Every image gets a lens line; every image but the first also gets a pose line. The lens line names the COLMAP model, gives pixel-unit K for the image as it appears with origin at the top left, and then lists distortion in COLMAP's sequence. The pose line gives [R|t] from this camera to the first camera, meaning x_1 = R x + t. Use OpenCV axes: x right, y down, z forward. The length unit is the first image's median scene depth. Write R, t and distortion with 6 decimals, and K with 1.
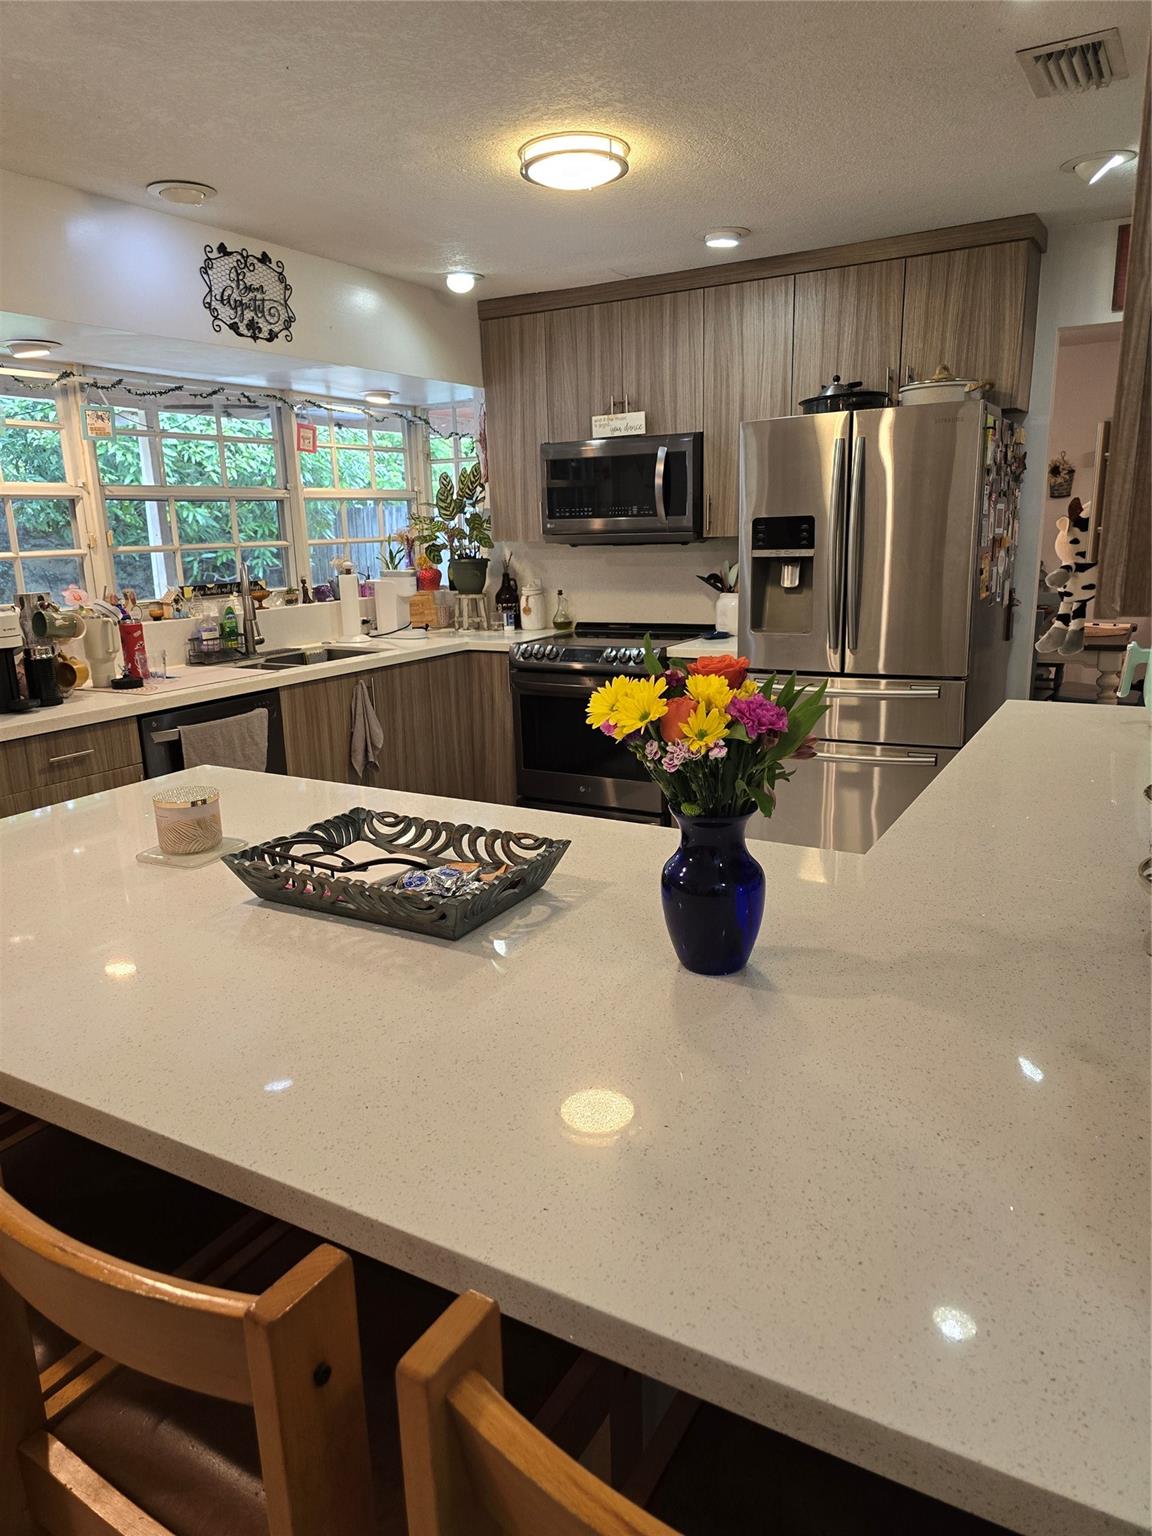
lens RADIAL K [[1033.4, 0, 562.7], [0, 1033.4, 771.6], [0, 0, 1]] dist [0.037159, -0.055606]
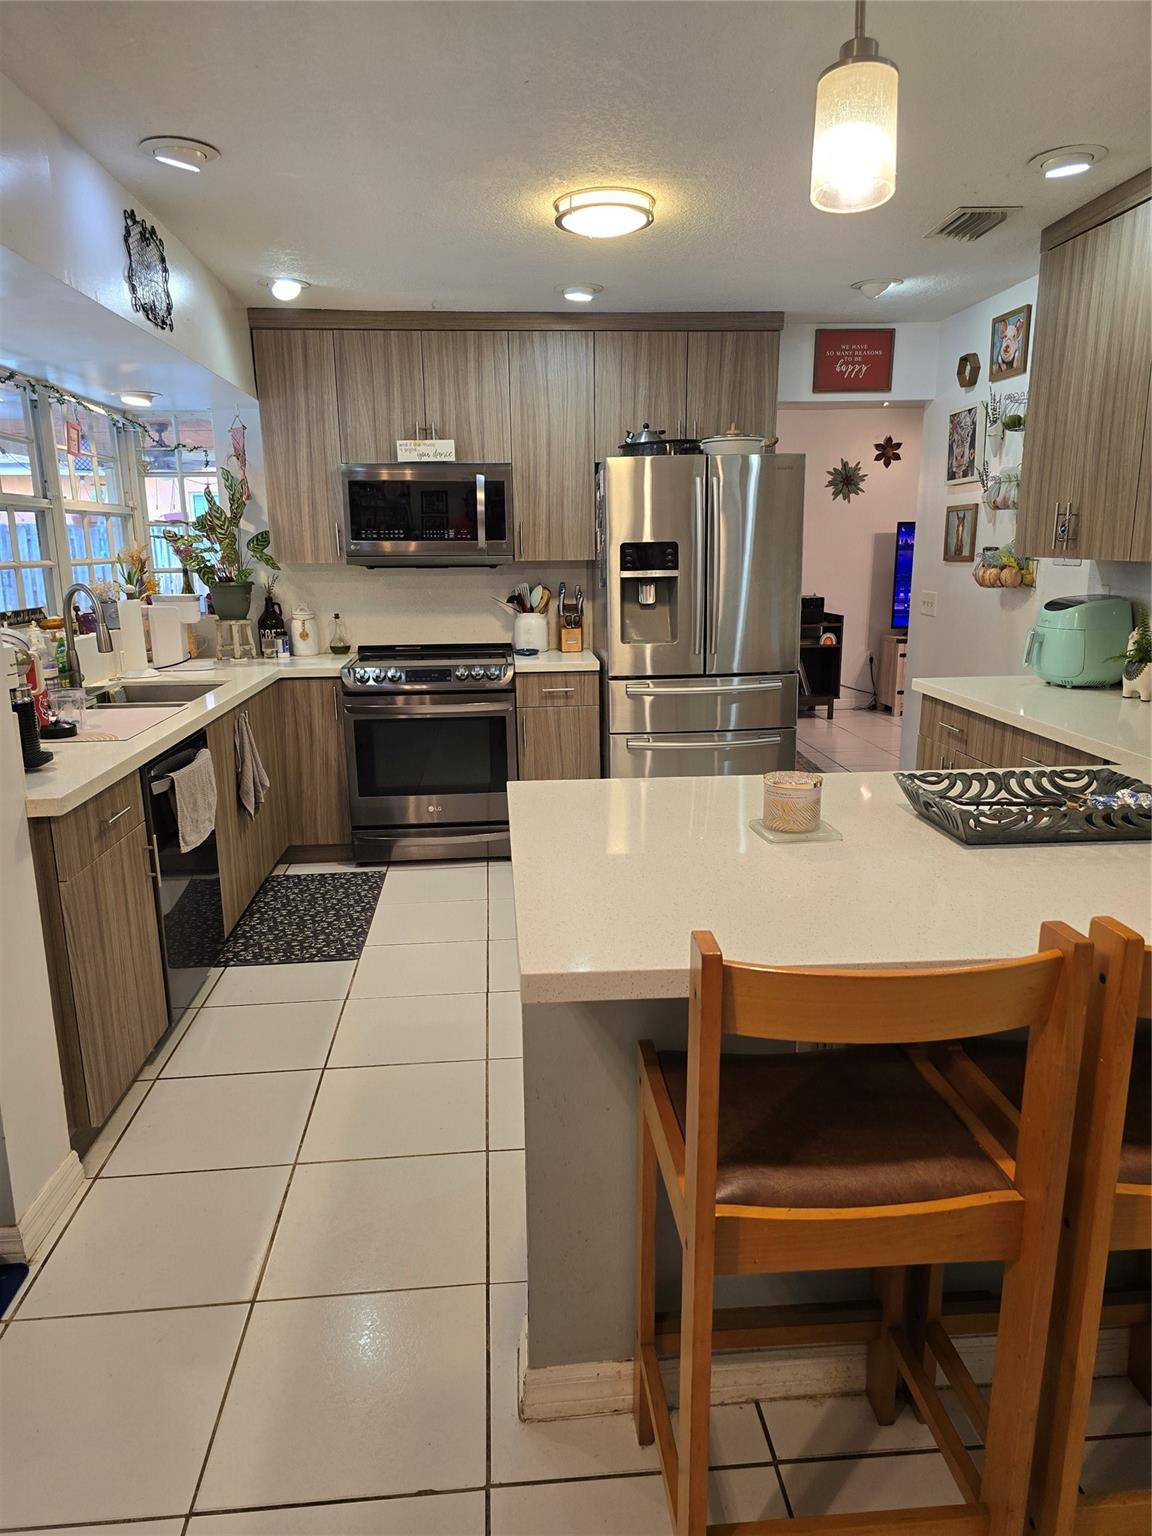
lens RADIAL K [[1033.4, 0, 569.1], [0, 1033.4, 779.7], [0, 0, 1]] dist [0.037159, -0.055606]
pose [[0.818428, -0.107409, 0.564482, -0.447683], [0.122312, 0.992425, 0.011500, -0.006404], [-0.561441, 0.059632, 0.825365, 0.095796]]
